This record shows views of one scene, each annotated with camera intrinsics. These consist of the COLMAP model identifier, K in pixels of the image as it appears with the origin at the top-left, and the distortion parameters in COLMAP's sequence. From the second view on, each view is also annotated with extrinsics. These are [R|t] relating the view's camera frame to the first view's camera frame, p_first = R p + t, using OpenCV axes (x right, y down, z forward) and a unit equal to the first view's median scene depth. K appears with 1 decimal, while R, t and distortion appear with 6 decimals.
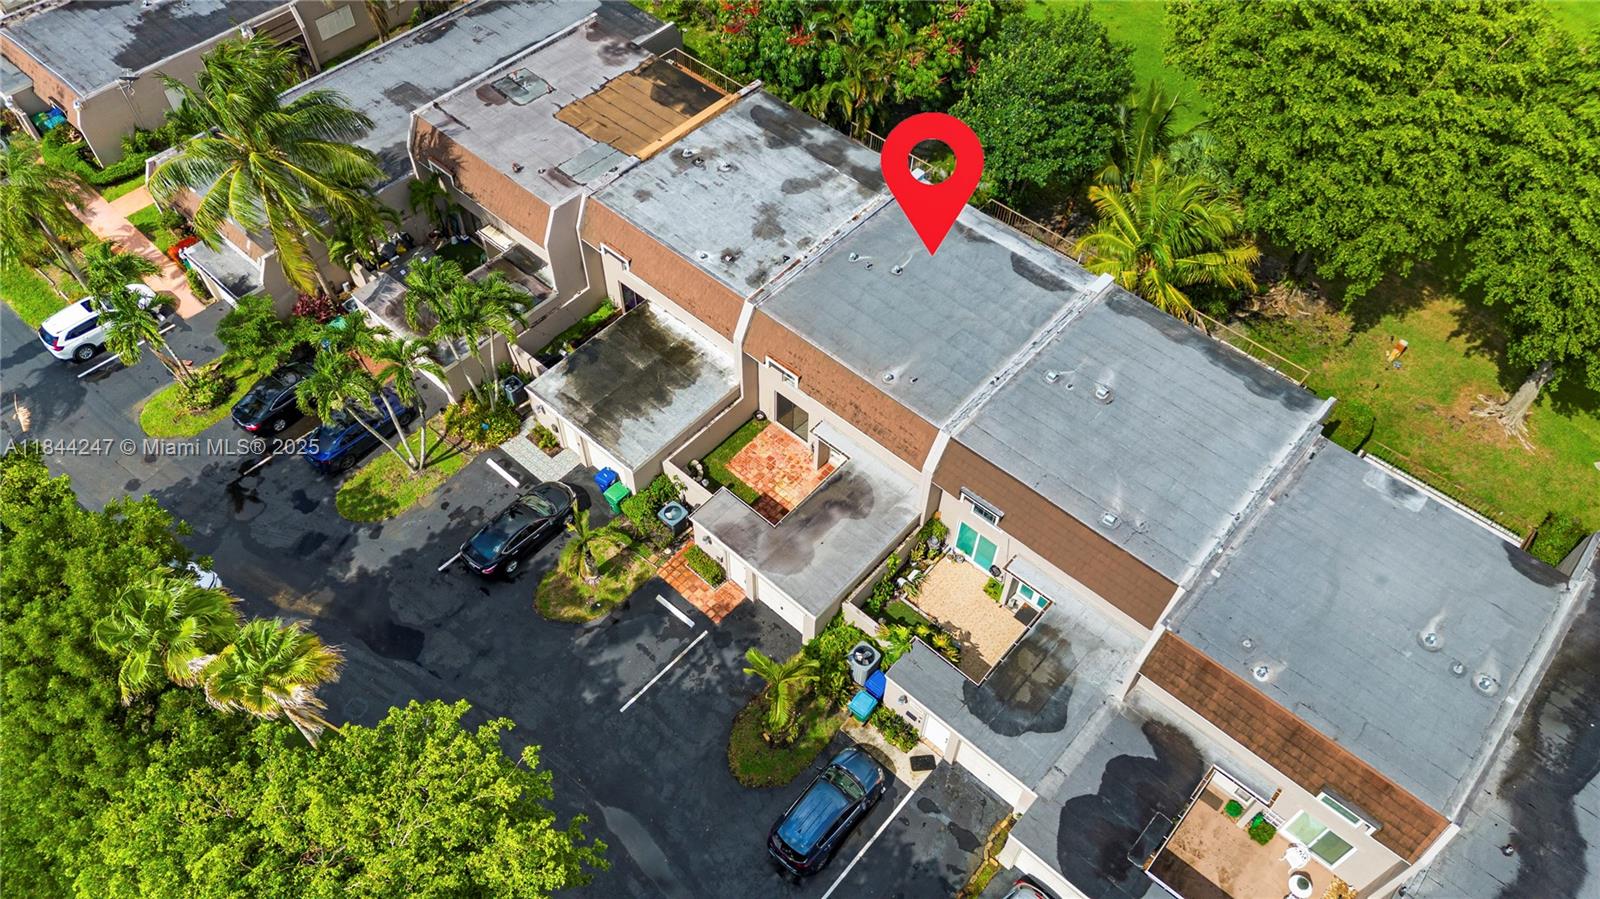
lens RADIAL K [[1128.2, 0, 791.0], [0, 1128.2, 455.1], [0, 0, 1]] dist [0.065352, -0.065648]
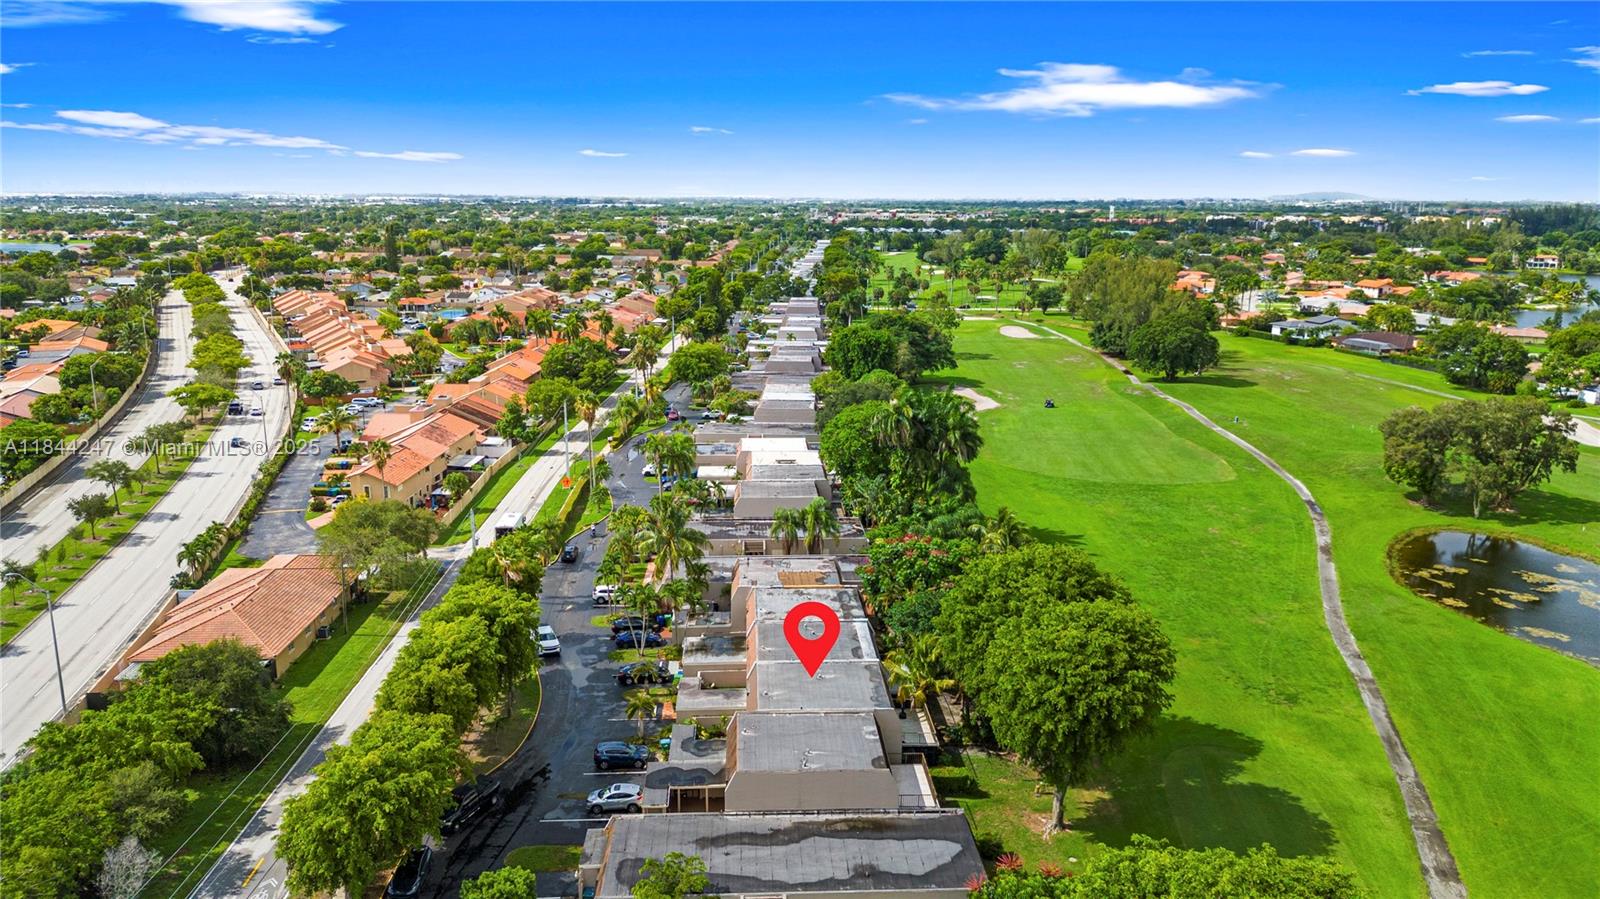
lens RADIAL K [[1128.2, 0, 796.7], [0, 1128.2, 436.0], [0, 0, 1]] dist [0.065352, -0.065648]
pose [[0.702393, 0.138364, -0.698212, 1.579335], [-0.561619, 0.710375, -0.424207, 0.532727], [0.437297, 0.690089, 0.576670, -0.610493]]
